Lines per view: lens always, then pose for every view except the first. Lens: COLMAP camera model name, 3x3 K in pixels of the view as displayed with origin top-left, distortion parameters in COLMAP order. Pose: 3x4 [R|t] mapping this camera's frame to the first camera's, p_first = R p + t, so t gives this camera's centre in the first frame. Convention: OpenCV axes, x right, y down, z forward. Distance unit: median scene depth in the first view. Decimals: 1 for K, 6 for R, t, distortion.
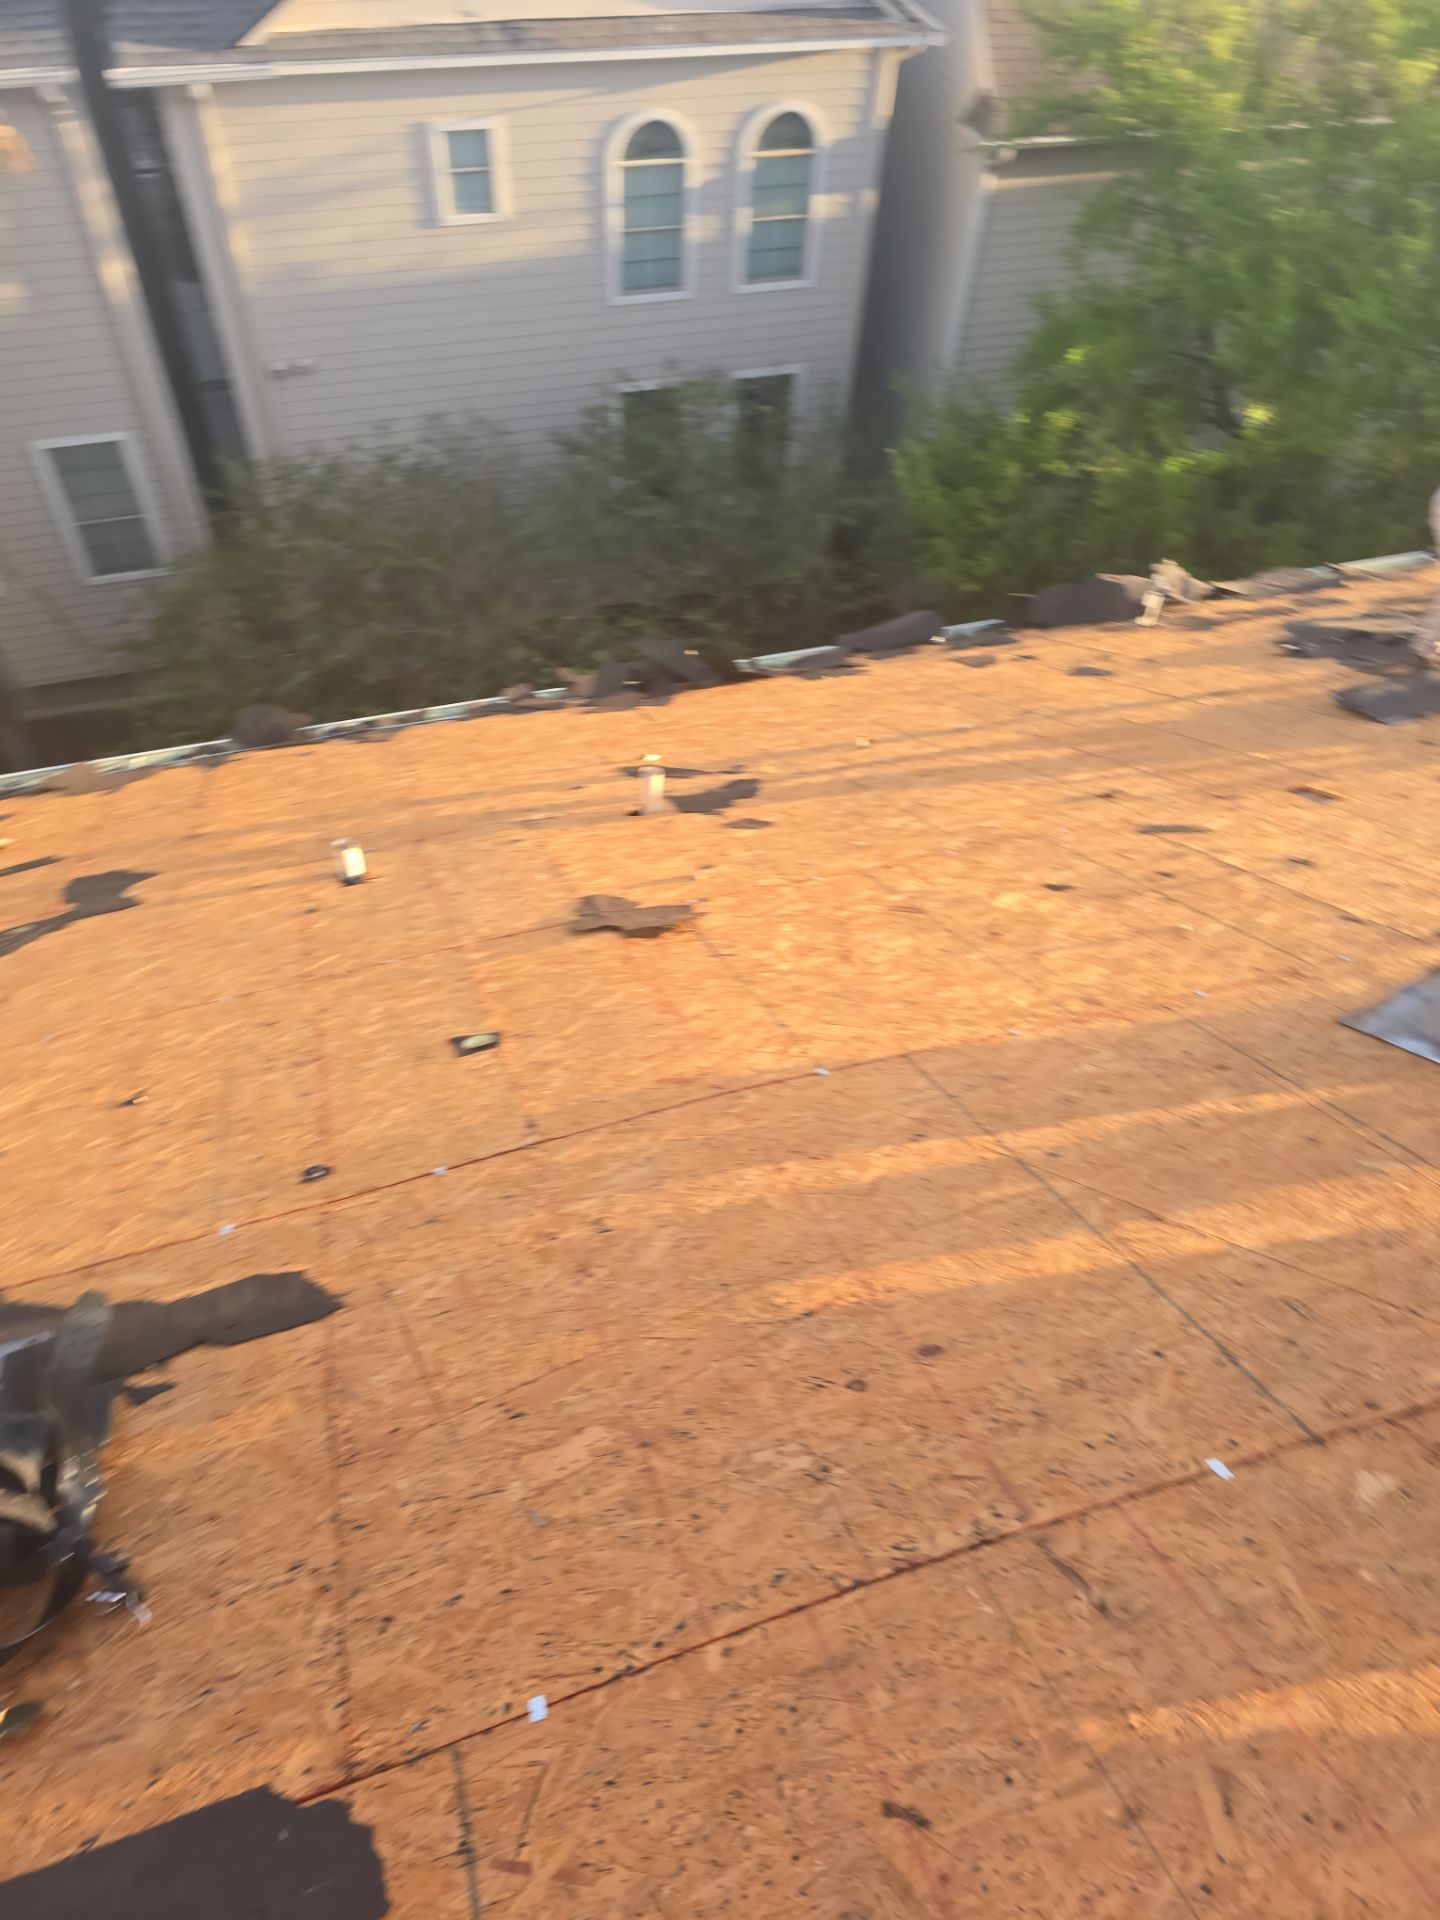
lens RADIAL K [[1290.1, 0, 720.0], [0, 1290.1, 960.0], [0, 0, 1]] dist [0.079863, -0.064865]
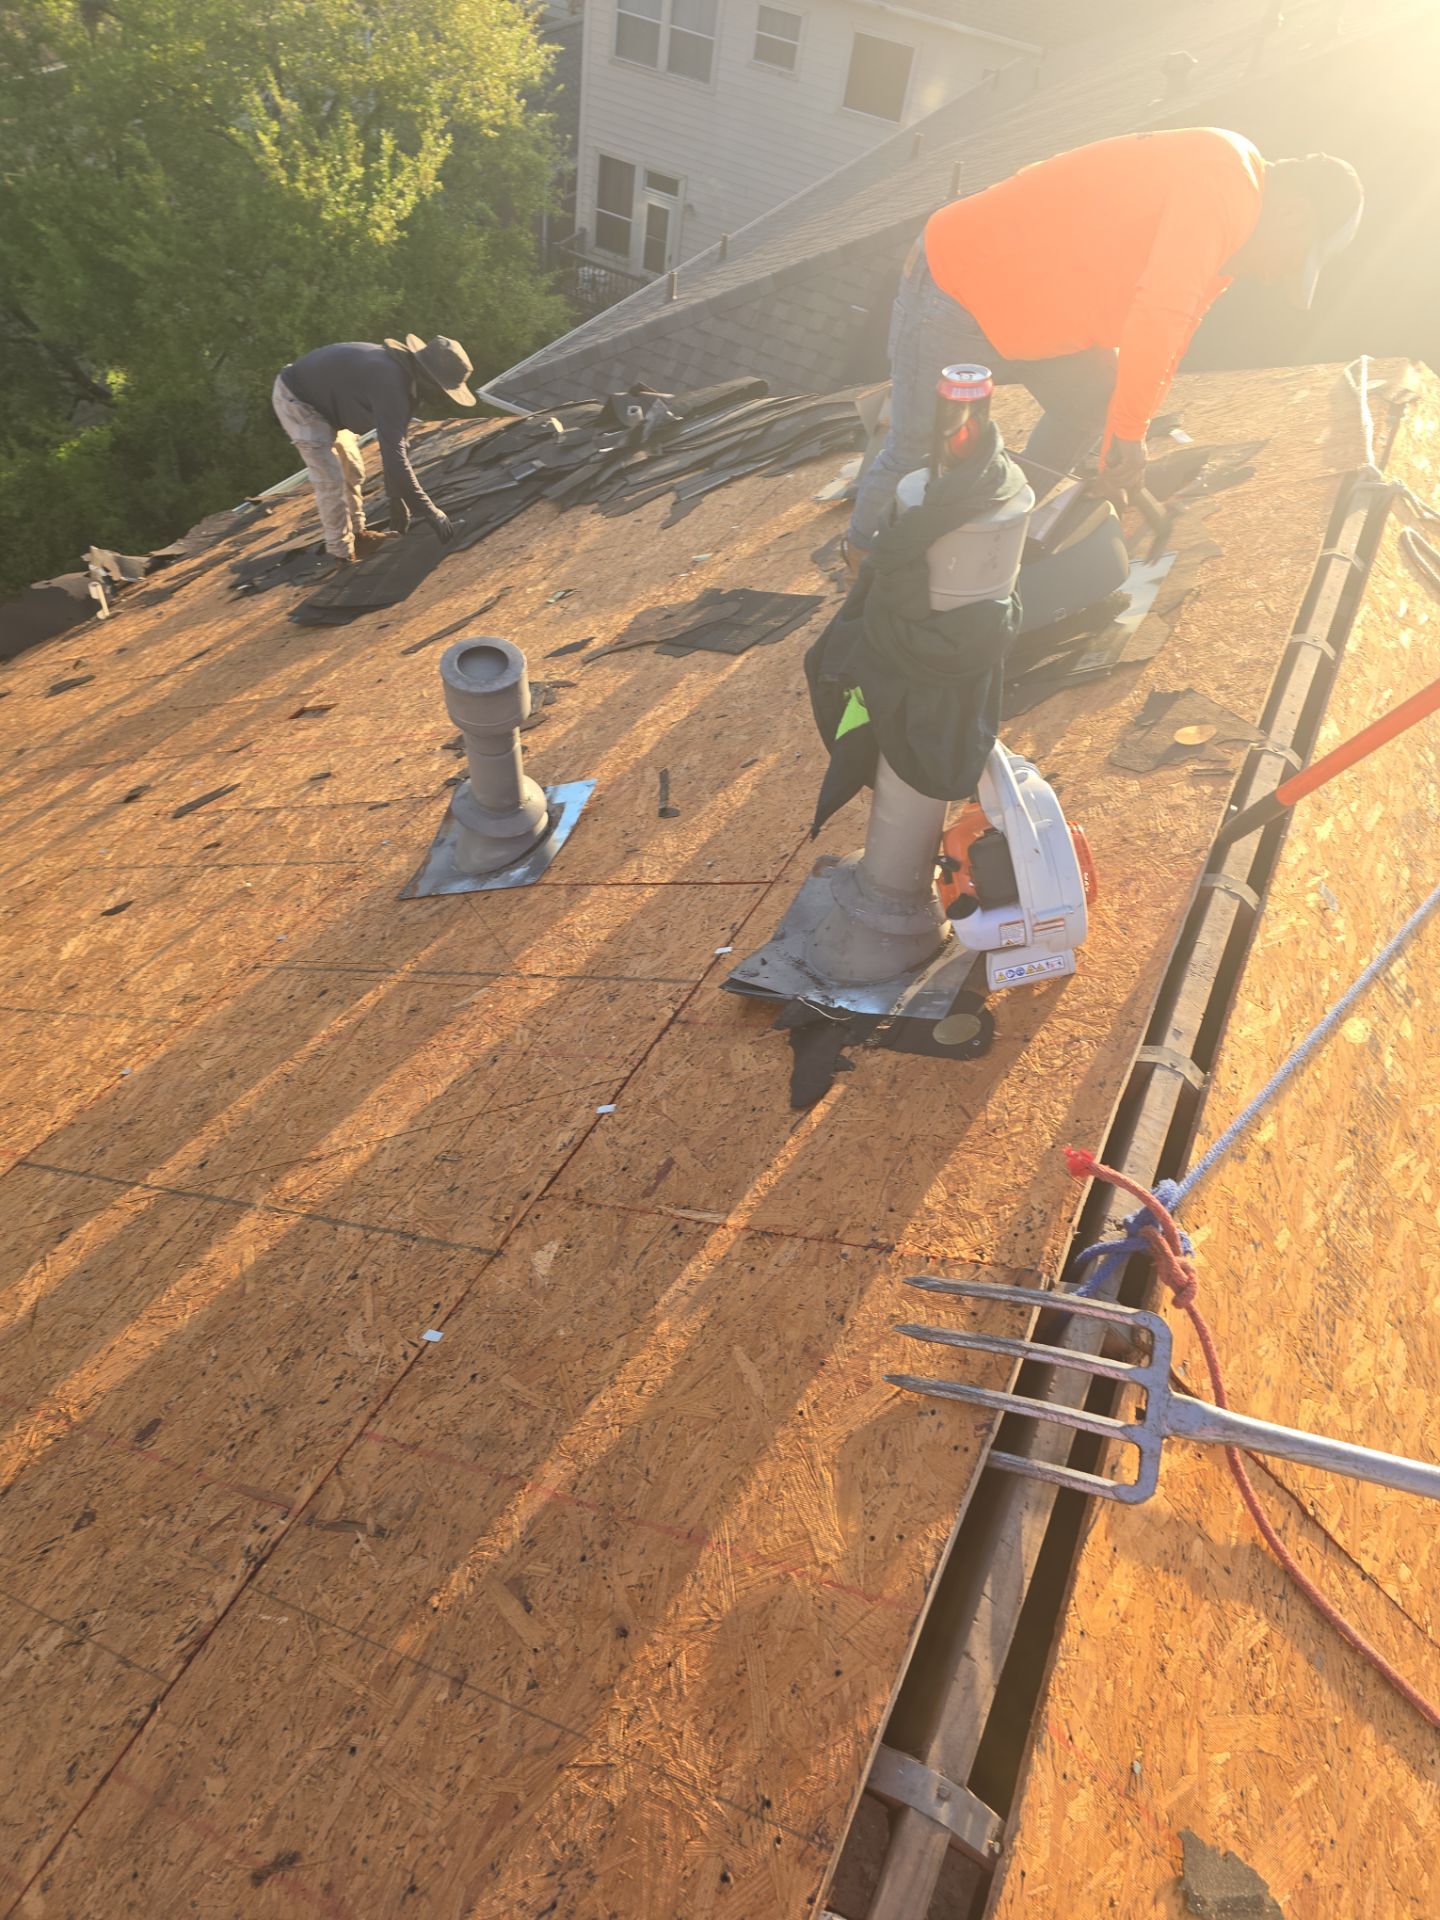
lens RADIAL K [[1290.1, 0, 720.0], [0, 1290.1, 960.0], [0, 0, 1]] dist [0.079863, -0.064865]
pose [[0.706132, -0.504004, 0.497351, 0.116253], [0.491028, 0.854615, 0.168893, 0.043356], [-0.510166, 0.124953, 0.850951, -0.031727]]
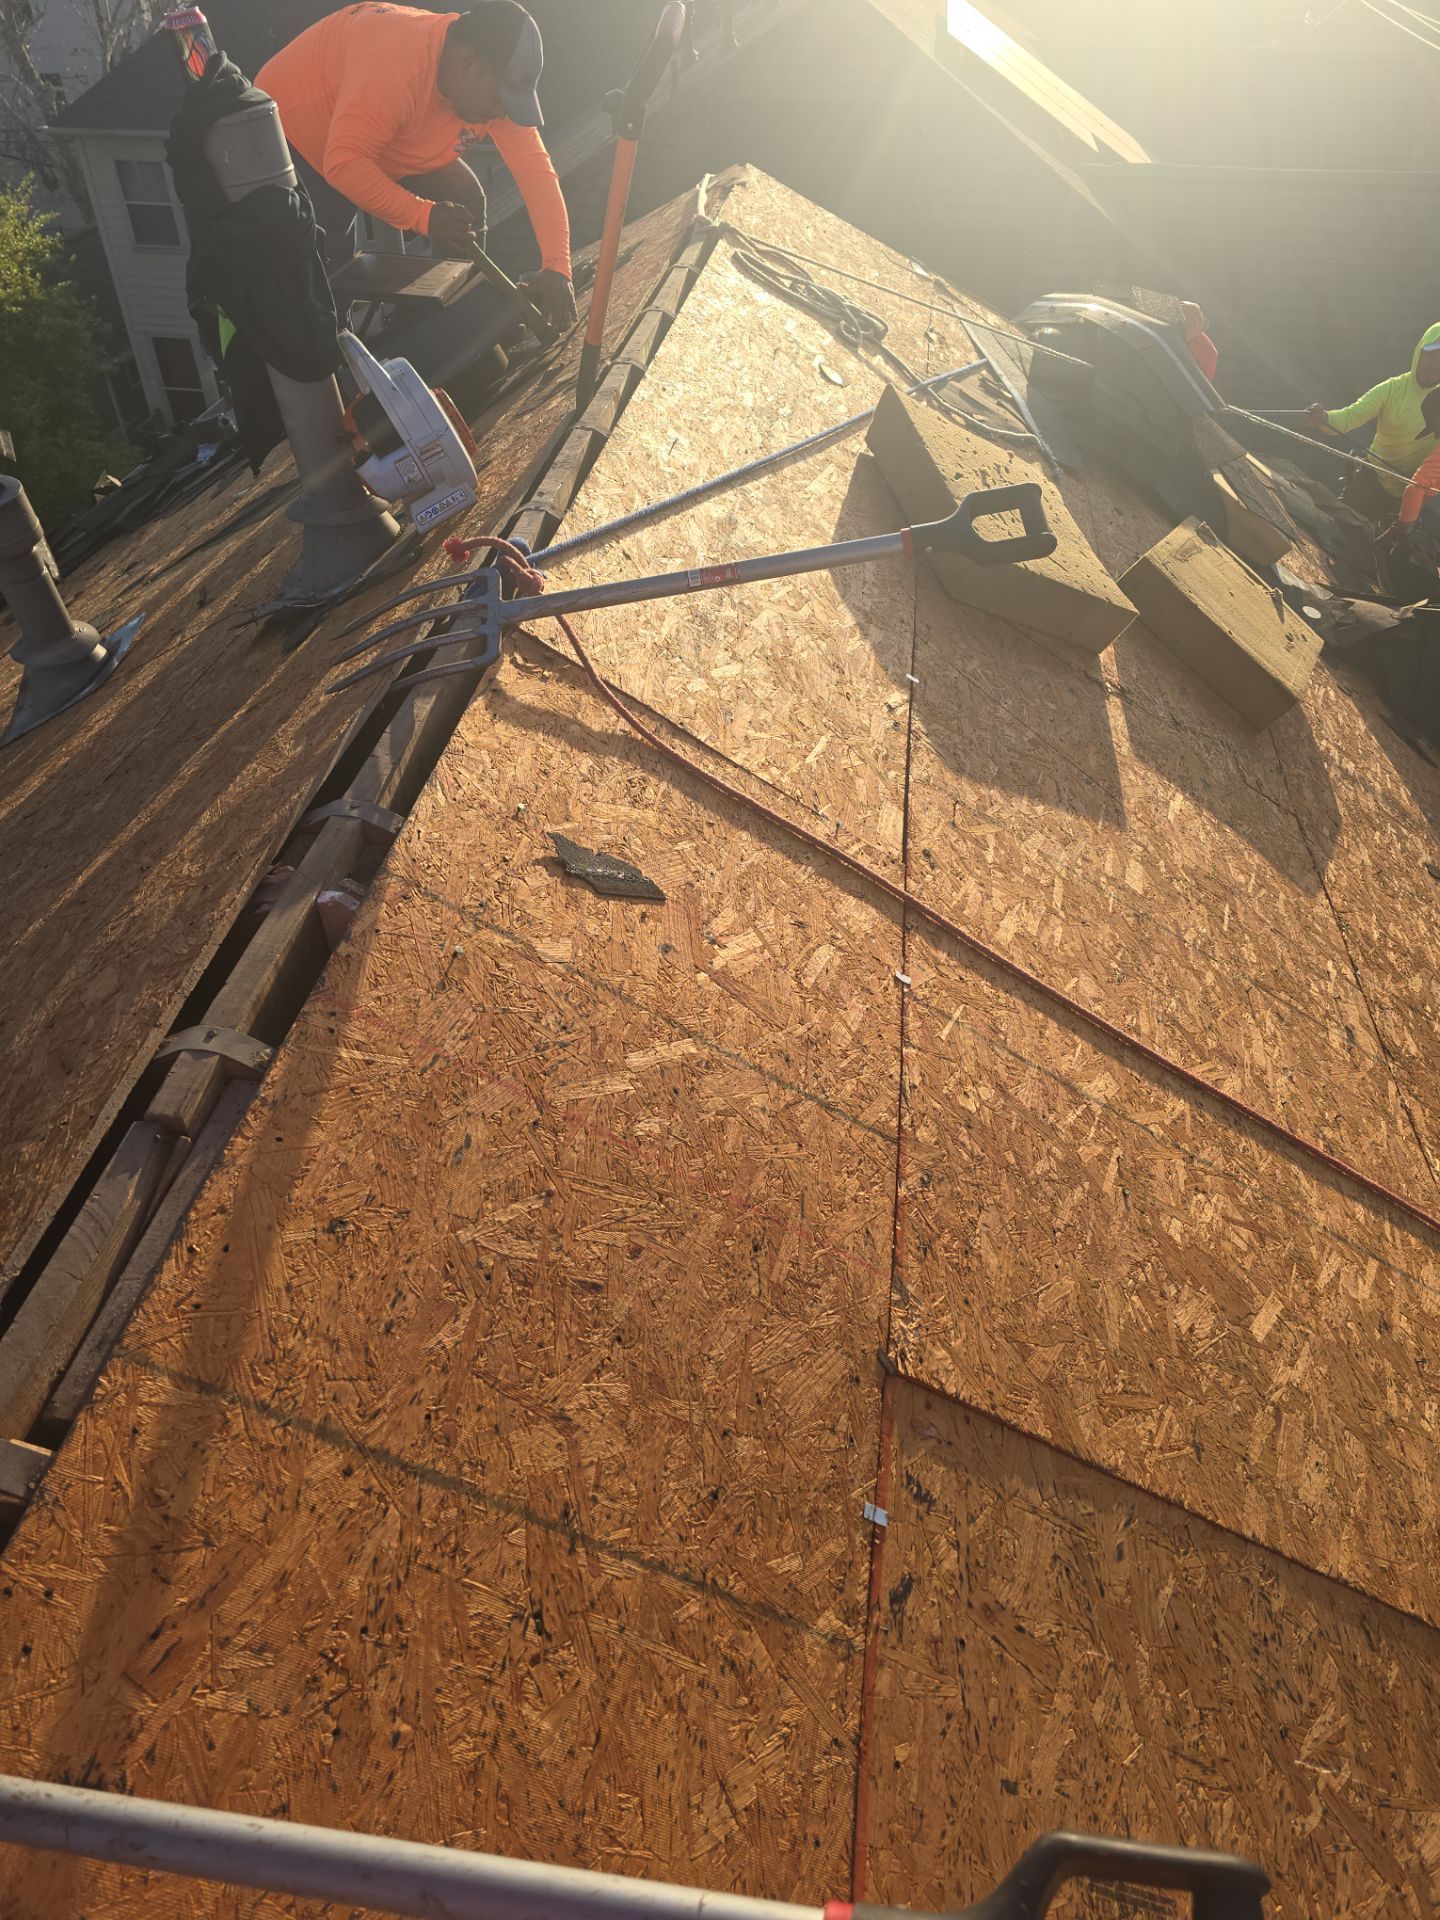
lens RADIAL K [[1290.1, 0, 720.0], [0, 1290.1, 960.0], [0, 0, 1]] dist [0.079863, -0.064865]
pose [[0.436042, -0.640856, 0.631800, -0.118632], [0.708486, 0.677352, 0.198093, 0.451712], [-0.554900, 0.361244, 0.749392, -0.196374]]
